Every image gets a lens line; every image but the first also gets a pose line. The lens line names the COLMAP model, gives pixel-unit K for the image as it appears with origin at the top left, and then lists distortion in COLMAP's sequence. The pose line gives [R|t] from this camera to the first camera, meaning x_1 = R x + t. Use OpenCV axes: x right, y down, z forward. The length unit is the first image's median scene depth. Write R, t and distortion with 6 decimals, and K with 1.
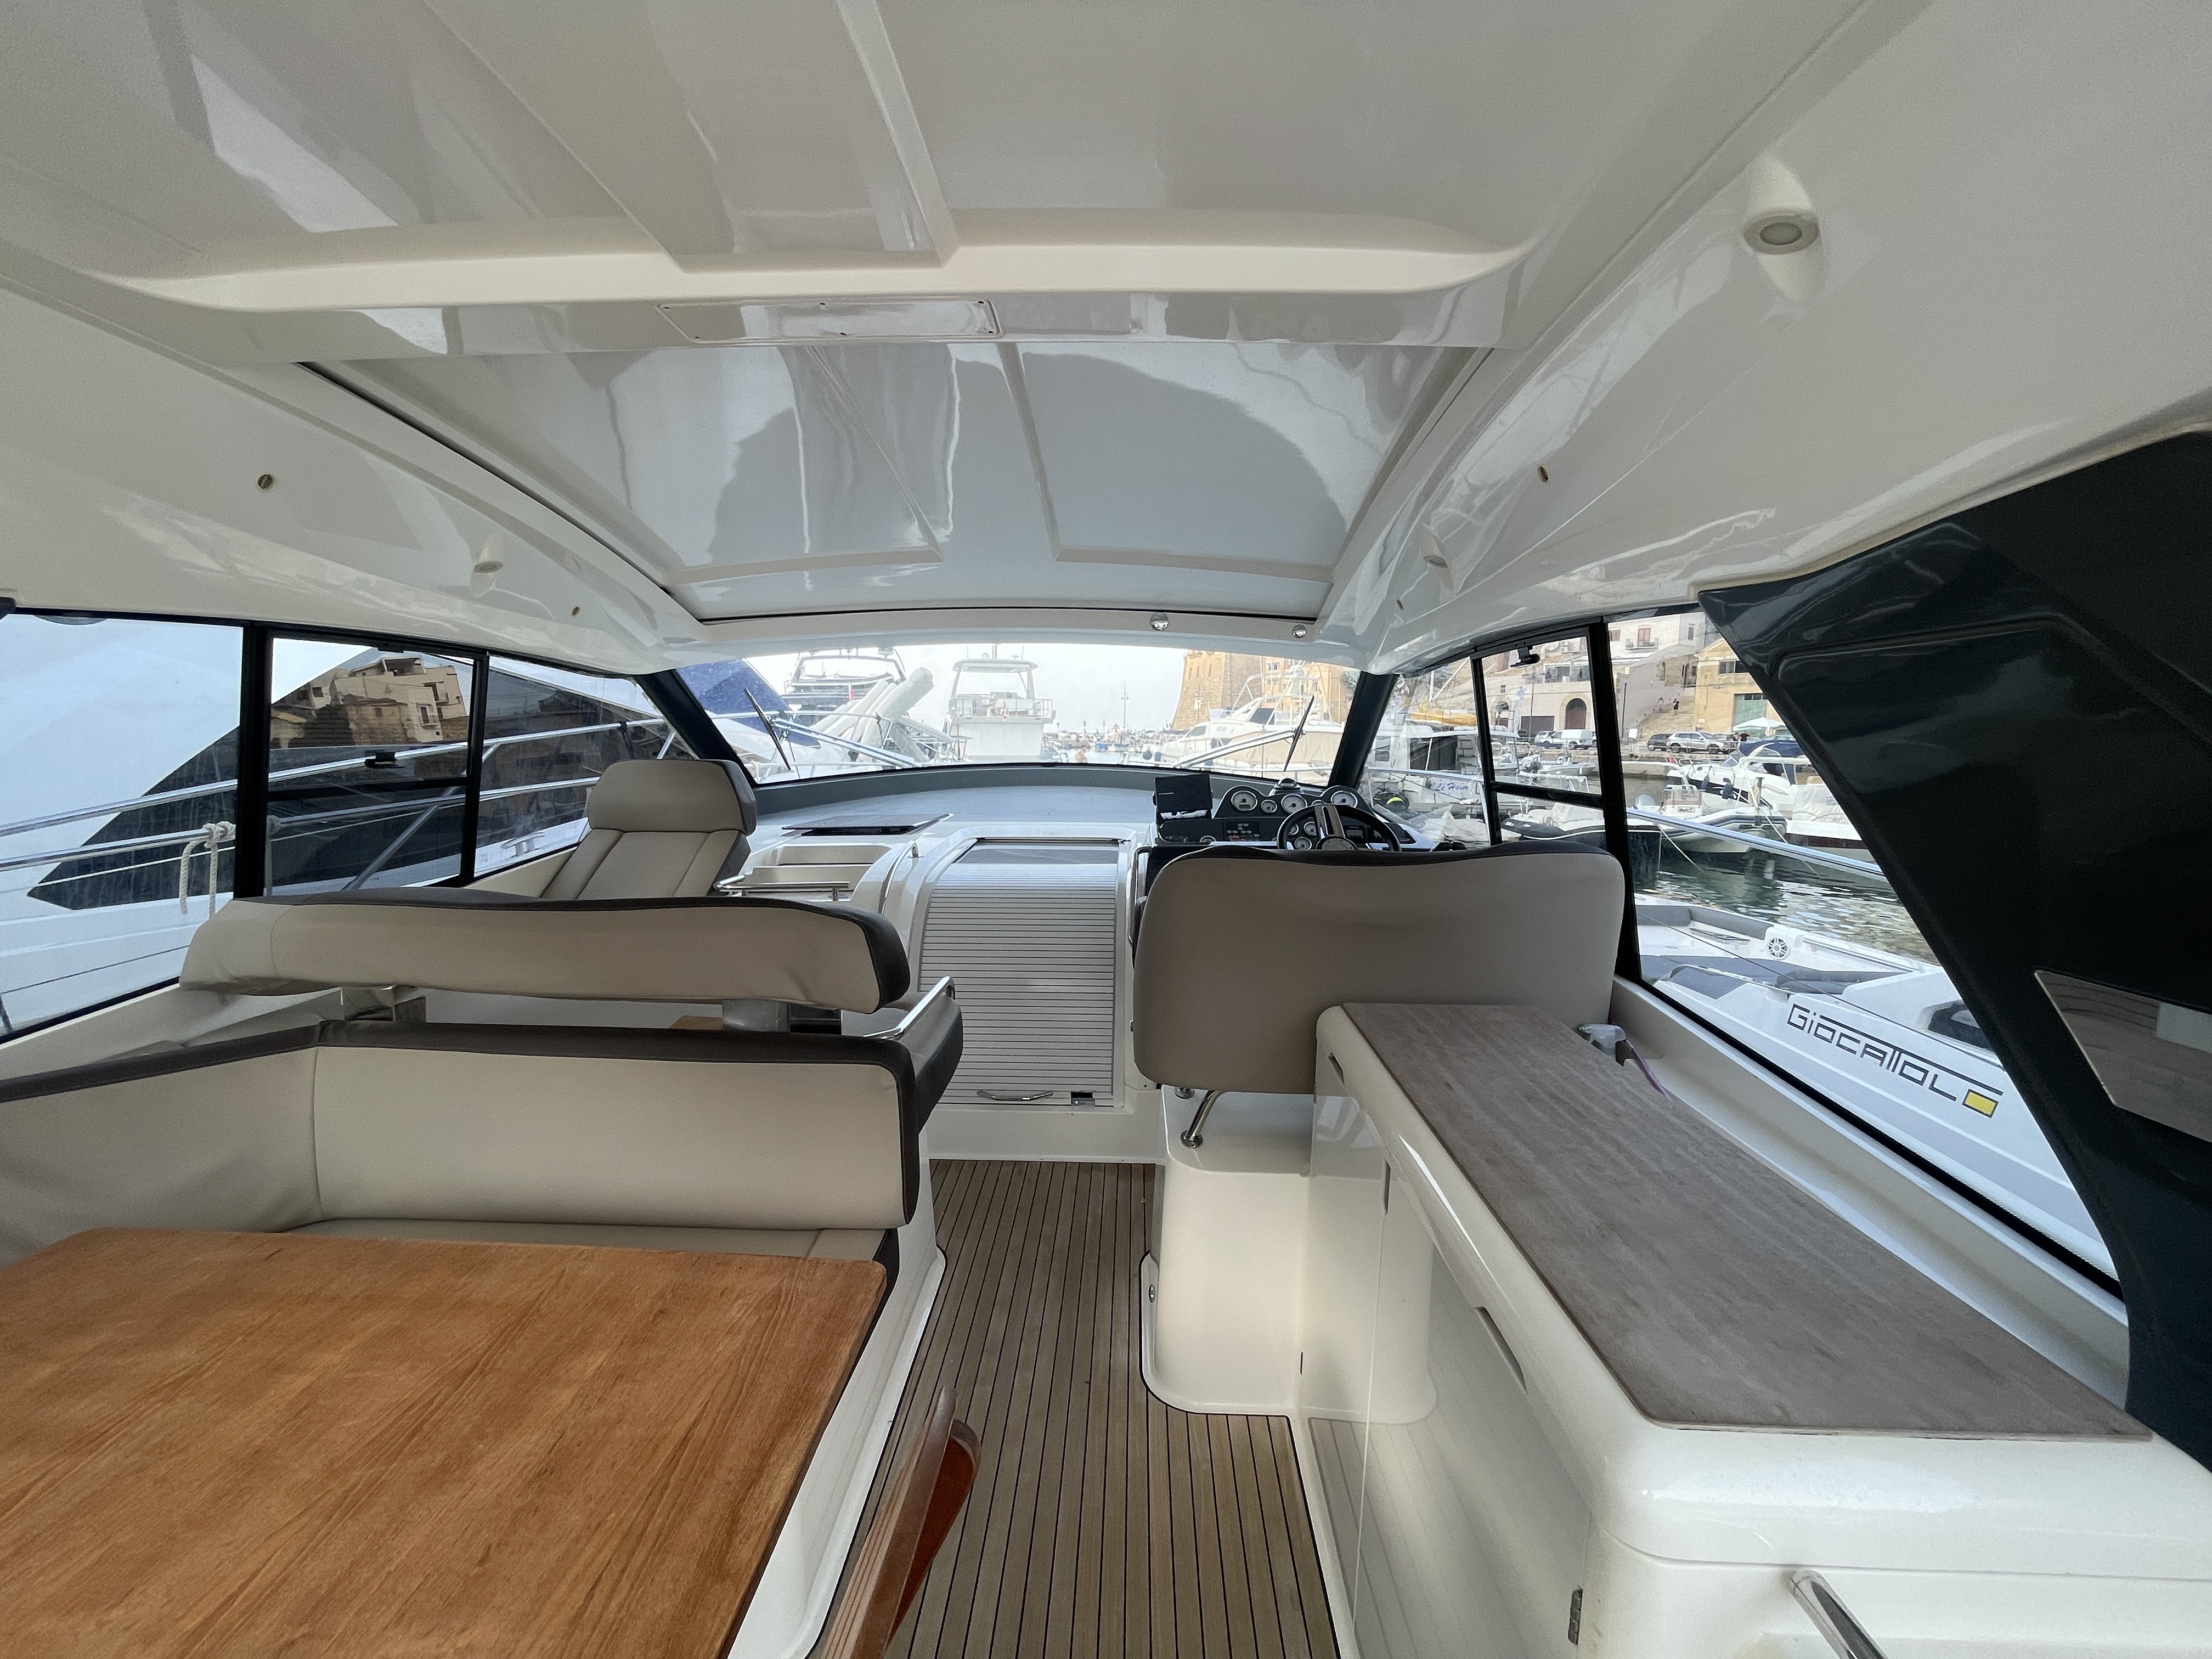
lens RADIAL K [[876.5, 0, 1094.2], [0, 876.5, 821.9], [0, 0, 1]] dist [0.001534, 0.000048]
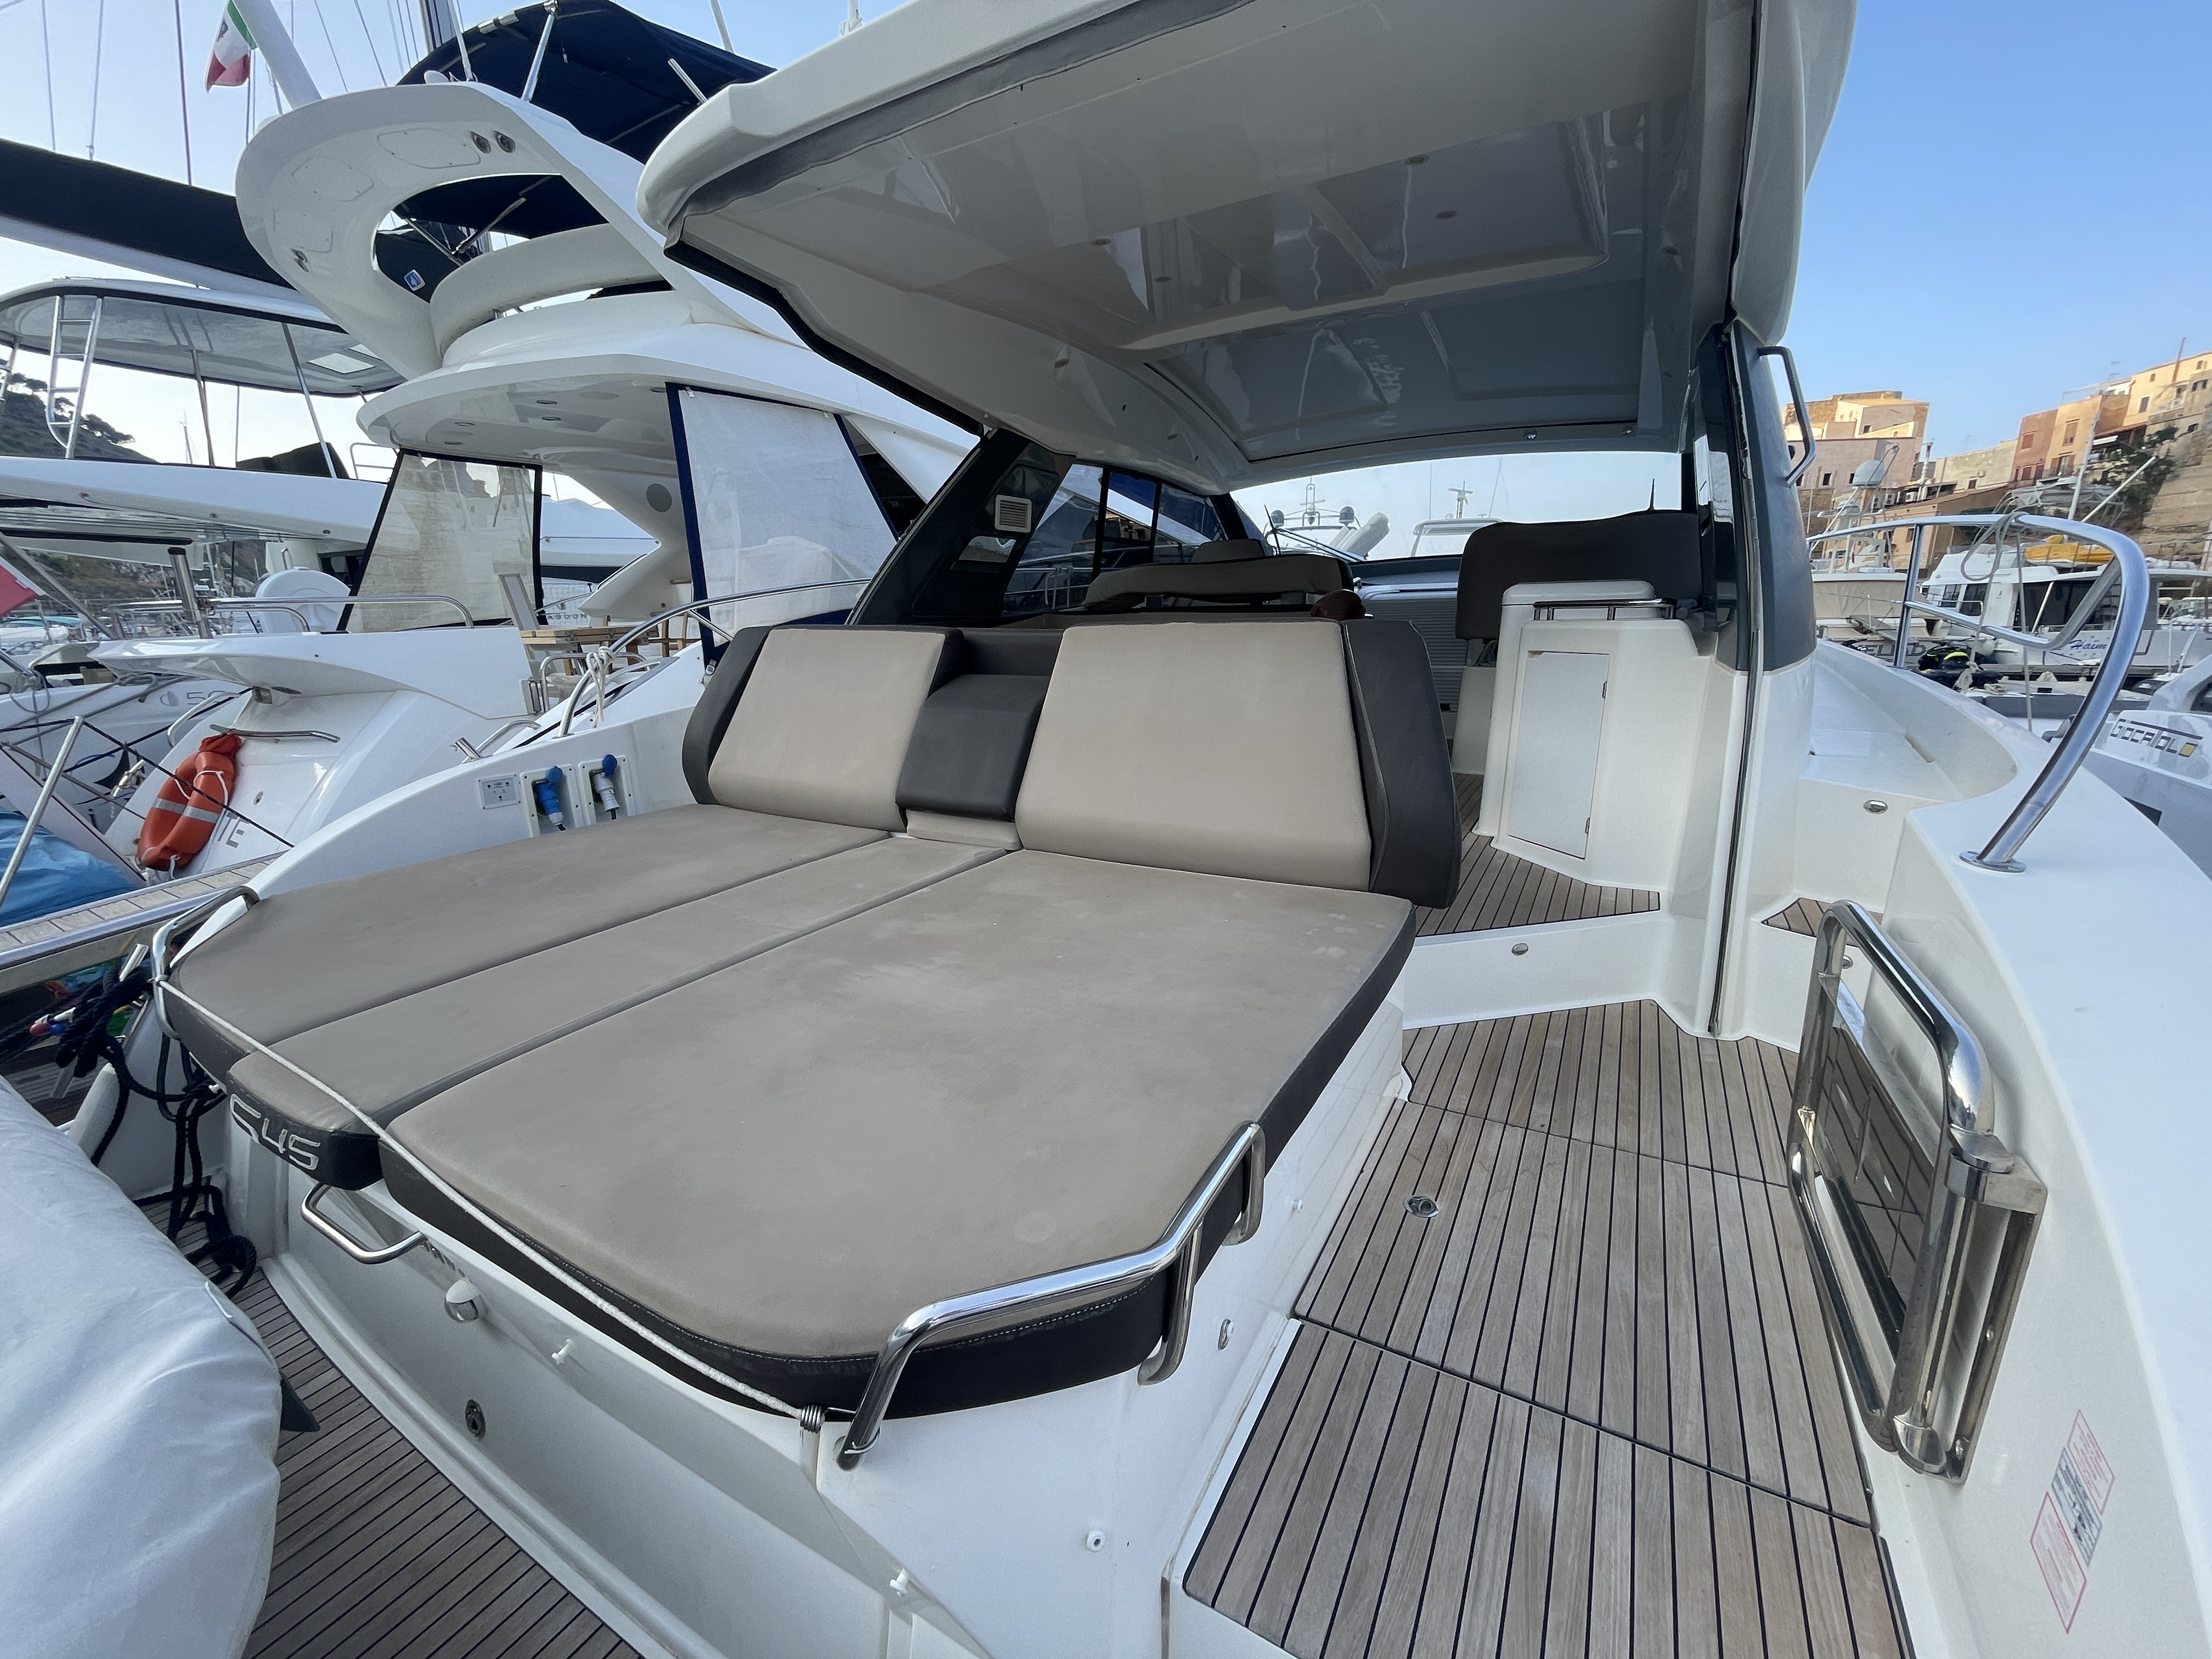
lens RADIAL K [[887.5, 0, 1114.2], [0, 887.5, 835.9], [0, 0, 1]] dist [0.001518, 0.000075]
pose [[0.889916, 0.091397, -0.446874, 0.232335], [-0.026120, 0.988322, 0.150122, 0.324021], [0.455376, -0.121923, 0.881911, -1.018401]]
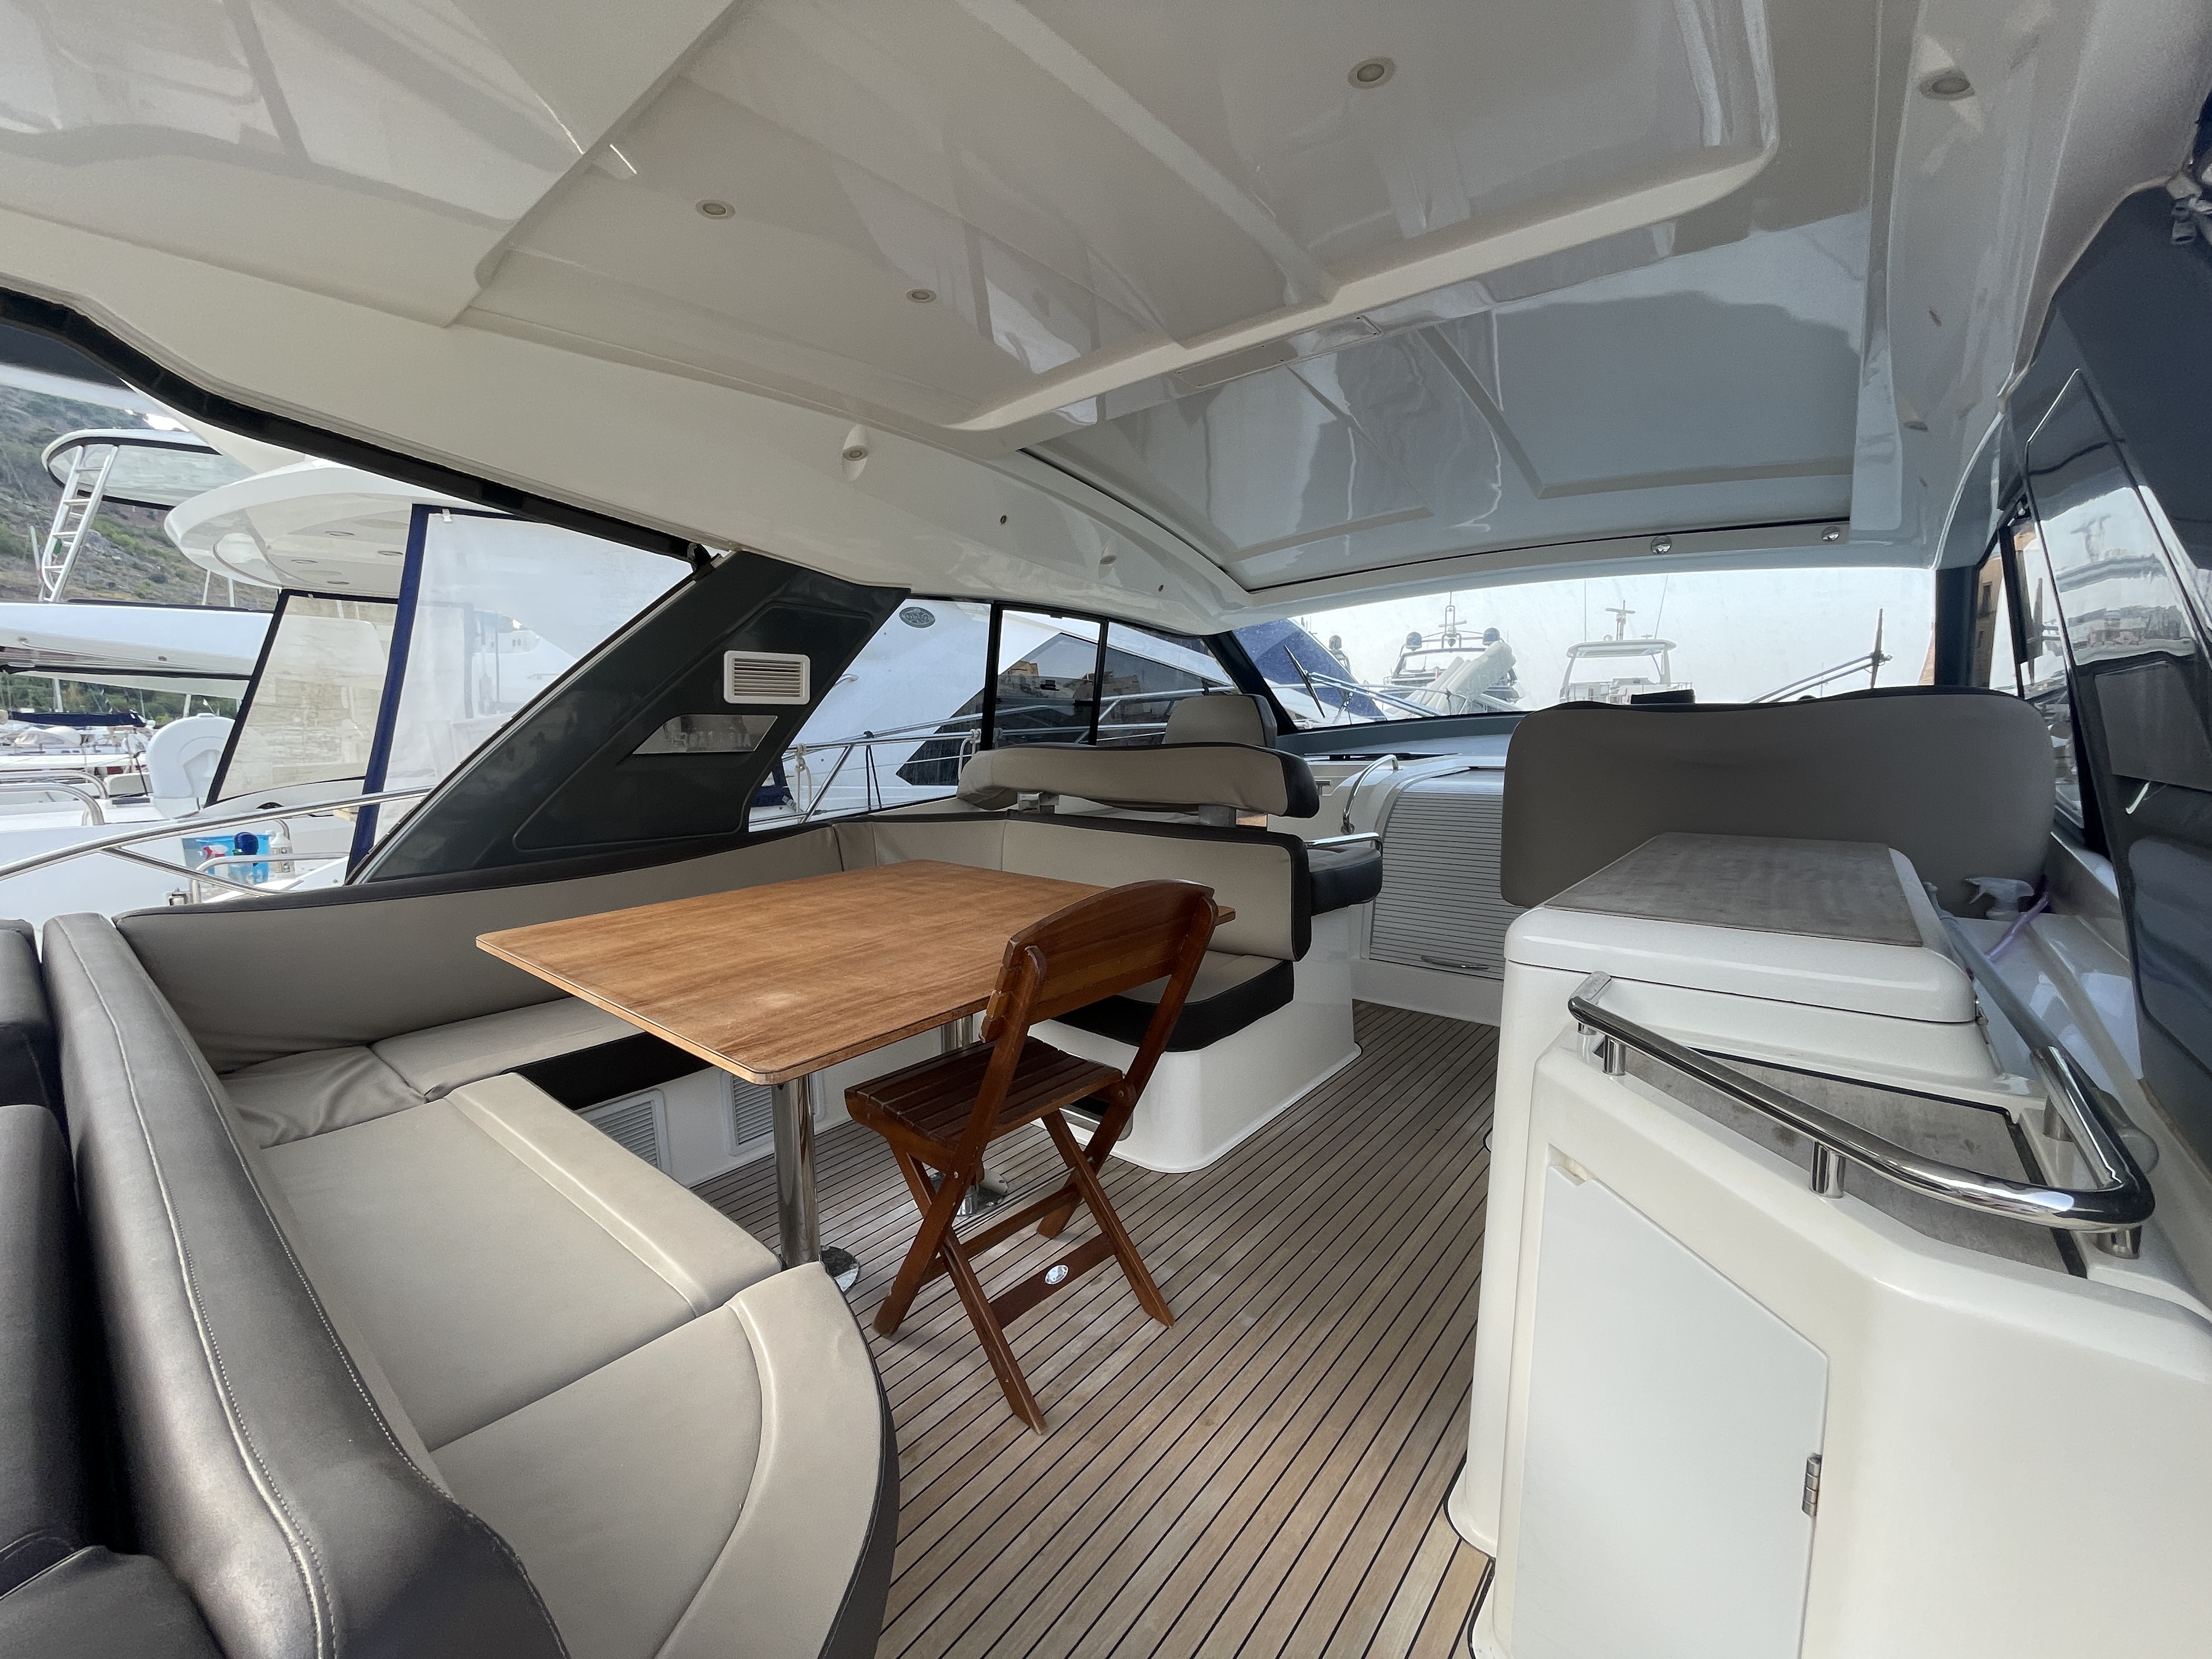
lens RADIAL K [[887.5, 0, 1114.2], [0, 887.5, 835.9], [0, 0, 1]] dist [0.001518, 0.000075]
pose [[0.806141, 0.060958, -0.588576, 0.234076], [-0.052300, 0.998127, 0.031743, 0.126602], [0.589408, 0.005193, 0.807819, -0.223146]]
